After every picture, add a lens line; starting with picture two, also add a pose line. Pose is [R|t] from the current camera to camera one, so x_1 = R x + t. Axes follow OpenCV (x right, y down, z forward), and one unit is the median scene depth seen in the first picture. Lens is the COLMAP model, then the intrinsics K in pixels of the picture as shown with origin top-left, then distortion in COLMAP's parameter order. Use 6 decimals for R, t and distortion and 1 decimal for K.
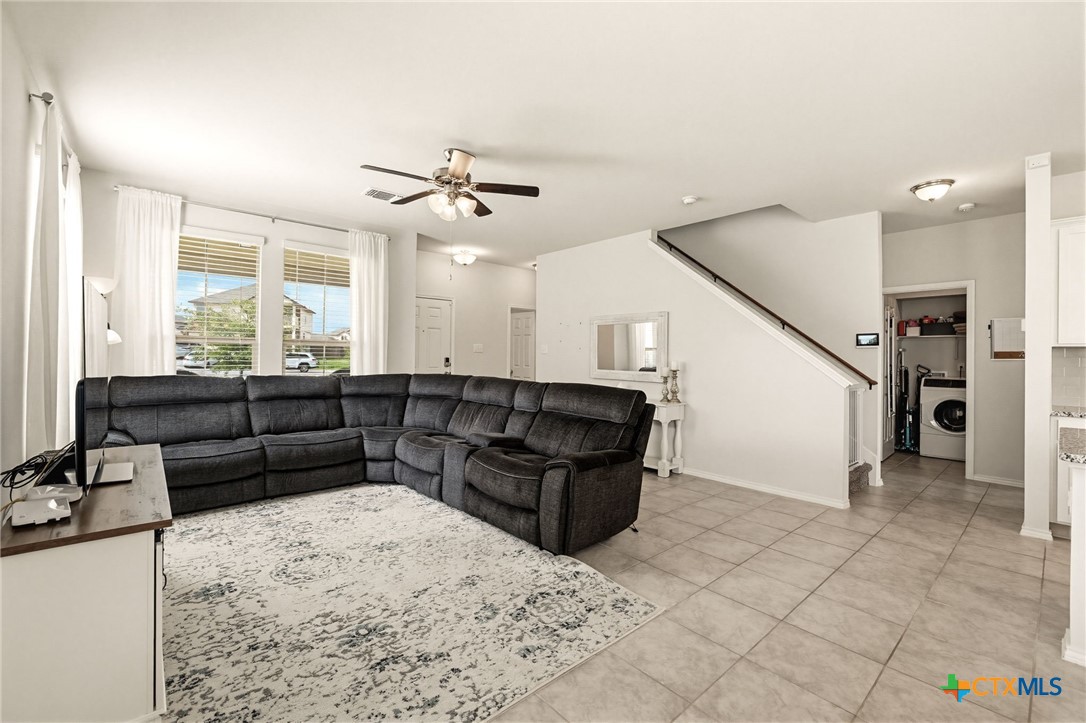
lens RADIAL K [[456.4, 0, 538.4], [0, 456.4, 353.3], [0, 0, 1]] dist [-0.019160, 0.000079]
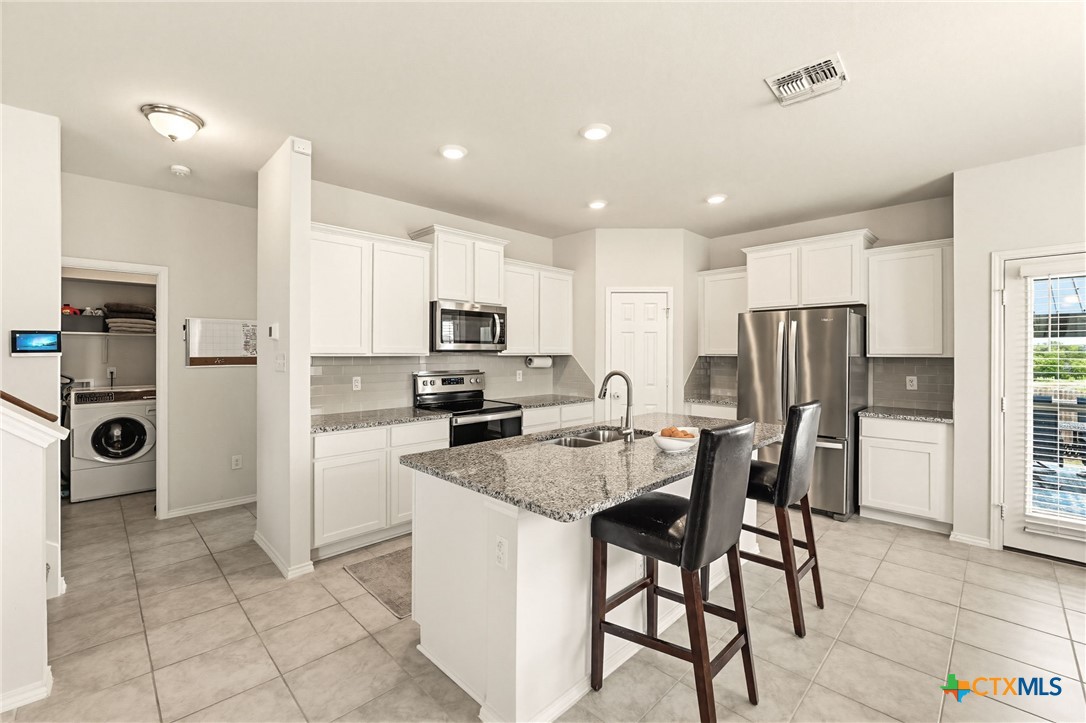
lens RADIAL K [[456.4, 0, 538.4], [0, 456.4, 353.3], [0, 0, 1]] dist [-0.019160, 0.000079]
pose [[-0.057341, -0.010140, 0.998303, 0.139609], [-0.006111, 0.999933, 0.009806, -0.023660], [-0.998336, -0.005538, -0.057399, 0.398095]]
